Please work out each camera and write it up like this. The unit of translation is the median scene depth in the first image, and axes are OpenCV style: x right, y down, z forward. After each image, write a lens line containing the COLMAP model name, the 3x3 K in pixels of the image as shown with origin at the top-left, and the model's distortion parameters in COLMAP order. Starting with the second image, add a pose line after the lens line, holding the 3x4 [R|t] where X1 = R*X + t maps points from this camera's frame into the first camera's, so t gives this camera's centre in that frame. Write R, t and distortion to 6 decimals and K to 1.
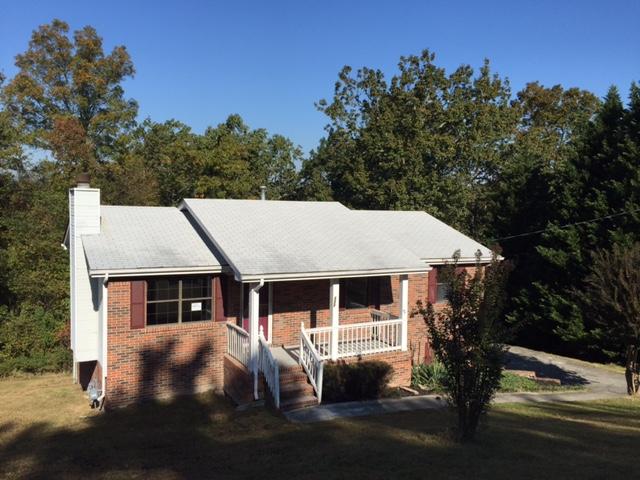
lens RADIAL K [[540.2, 0, 320.0], [0, 540.2, 240.0], [0, 0, 1]] dist [0.090415, -0.116641]
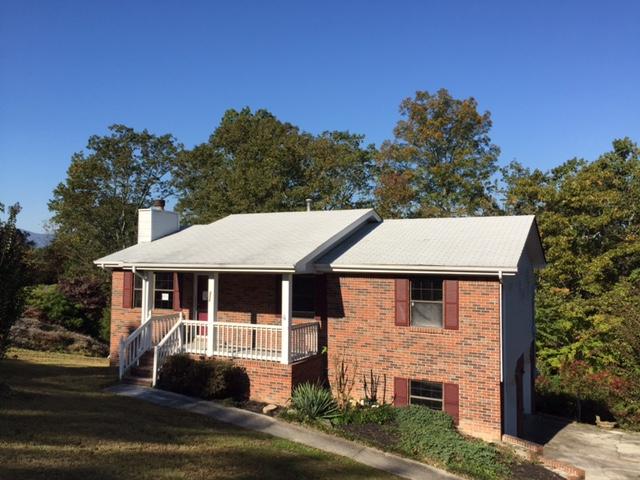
lens RADIAL K [[540.2, 0, 320.0], [0, 540.2, 240.0], [0, 0, 1]] dist [0.090415, -0.116641]
pose [[0.569105, -0.049302, -0.820786, 0.889547], [-0.048752, 0.994422, -0.093535, 0.085448], [0.820818, 0.093246, 0.563527, 0.537625]]
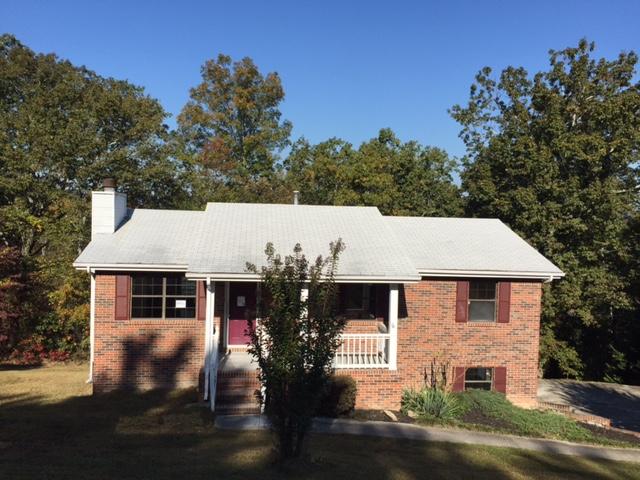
lens RADIAL K [[540.2, 0, 320.0], [0, 540.2, 240.0], [0, 0, 1]] dist [0.090415, -0.116641]
pose [[0.926586, 0.017797, -0.375662, 0.370420], [-0.030671, 0.999128, -0.028318, 0.020366], [0.374830, 0.037761, 0.926324, 0.124190]]
